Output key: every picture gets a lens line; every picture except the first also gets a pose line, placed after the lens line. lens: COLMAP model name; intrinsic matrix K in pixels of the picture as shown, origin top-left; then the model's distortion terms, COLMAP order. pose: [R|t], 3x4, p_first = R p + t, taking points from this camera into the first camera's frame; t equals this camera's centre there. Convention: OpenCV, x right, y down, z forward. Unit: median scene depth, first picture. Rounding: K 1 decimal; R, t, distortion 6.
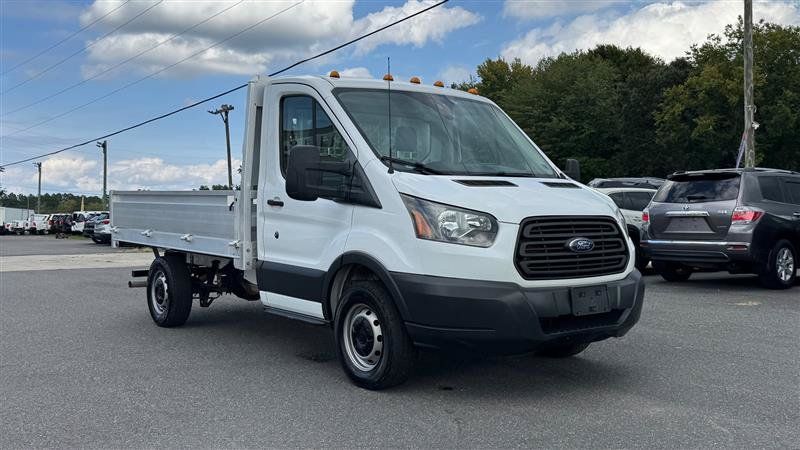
lens RADIAL K [[776.7, 0, 398.9], [0, 776.7, 228.0], [0, 0, 1]] dist [0.076213, 0.000000]
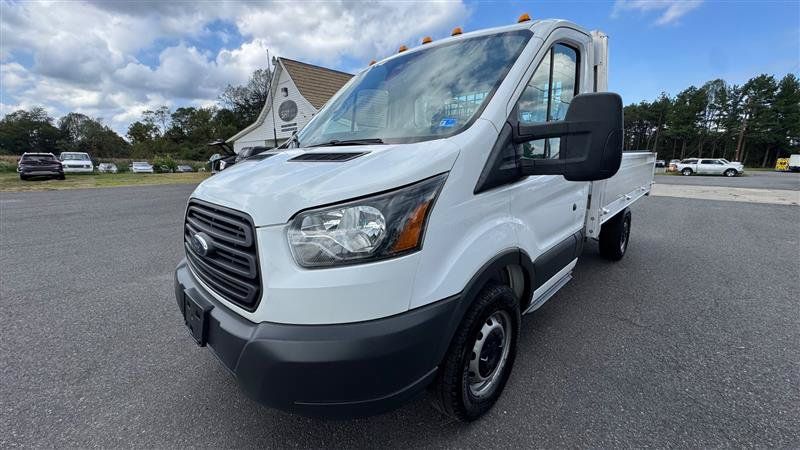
lens RADIAL K [[320.2, 0, 400.6], [0, 320.2, 225.4], [0, 0, 1]] dist [-0.007194, 0.000515]
pose [[0.147837, 0.206052, -0.967309, 0.459875], [-0.017968, 0.978454, 0.205680, -0.051021], [0.988848, -0.013027, 0.148354, 0.948629]]
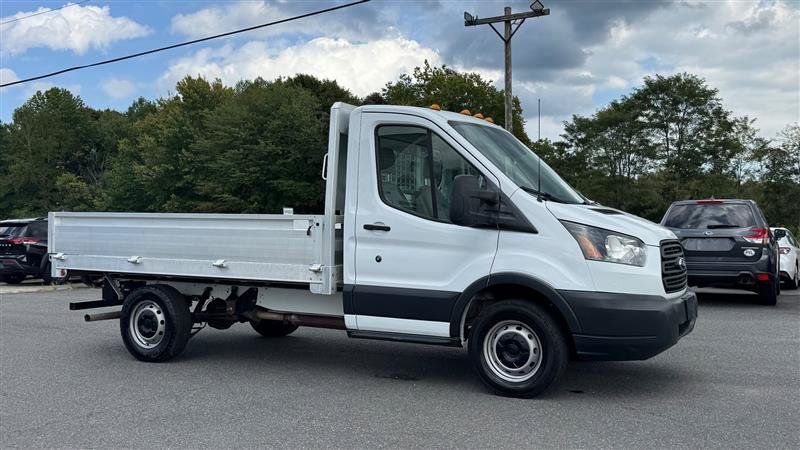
lens RADIAL K [[776.7, 0, 404.9], [0, 776.7, 224.8], [0, 0, 1]] dist [0.076213, 0.000000]
pose [[0.911580, 0.003945, 0.411104, -0.550750], [0.009171, 0.999510, -0.029926, -0.005083], [-0.411020, 0.031050, 0.911097, 0.050997]]
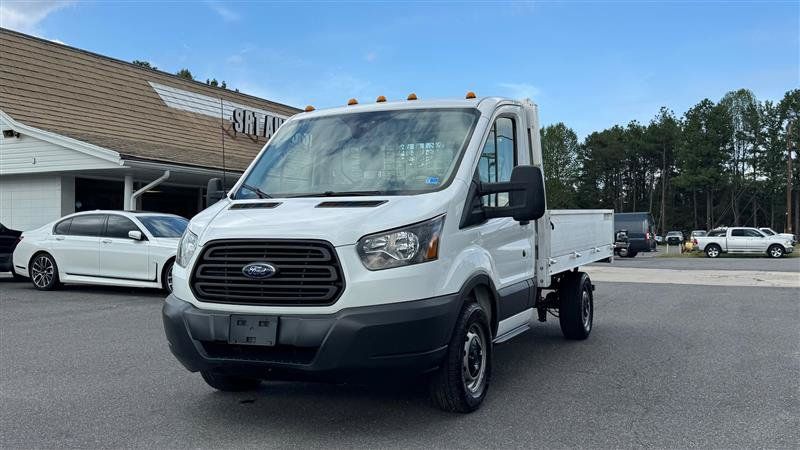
lens RADIAL K [[789.5, 0, 405.3], [0, 789.5, 223.9], [0, 0, 1]] dist [0.050432, 0.000000]
pose [[0.467211, -0.006725, -0.884120, 0.958877], [-0.013773, 0.999794, -0.014883, -0.018439], [0.884039, 0.019130, 0.467022, 0.589884]]
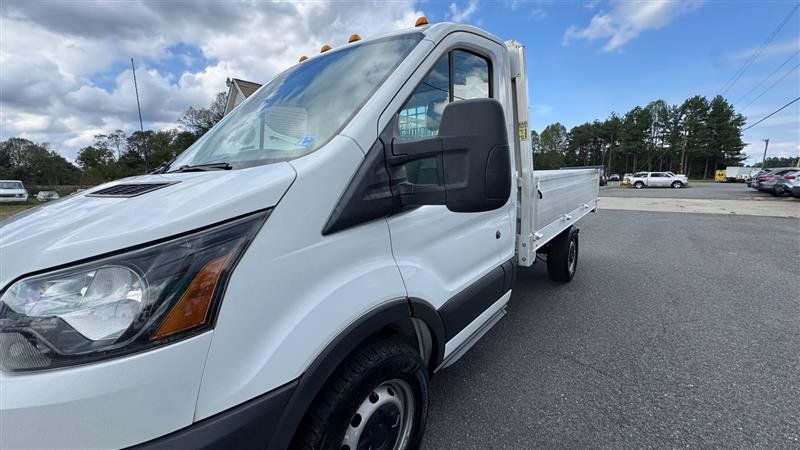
lens RADIAL K [[320.2, 0, 401.3], [0, 320.2, 224.7], [0, 0, 1]] dist [-0.007194, 0.000515]
pose [[0.232813, 0.139744, -0.962429, 0.411699], [0.004591, 0.989453, 0.144778, -0.056789], [0.972511, -0.038125, 0.229716, 1.038400]]
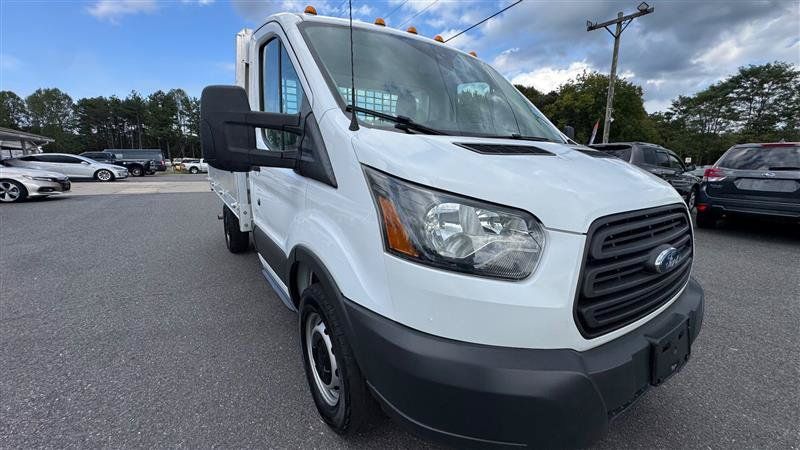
lens RADIAL K [[322.9, 0, 401.2], [0, 322.9, 224.1], [0, 0, 1]] dist [-0.005792, 0.000452]
pose [[0.998154, 0.027843, -0.053984, 0.036671], [-0.018146, 0.984853, 0.172437, -0.035686], [0.057968, -0.171139, 0.983540, 0.625878]]
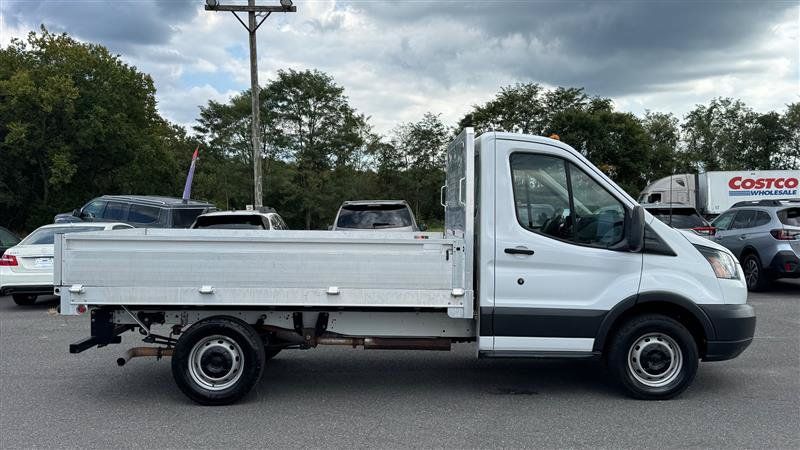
lens RADIAL K [[776.7, 0, 400.8], [0, 776.7, 223.5], [0, 0, 1]] dist [0.076213, 0.000000]
pose [[0.593125, -0.011281, 0.805031, -1.121802], [0.021170, 0.999775, -0.001588, -0.072972], [-0.804832, 0.017985, 0.593230, 0.501317]]
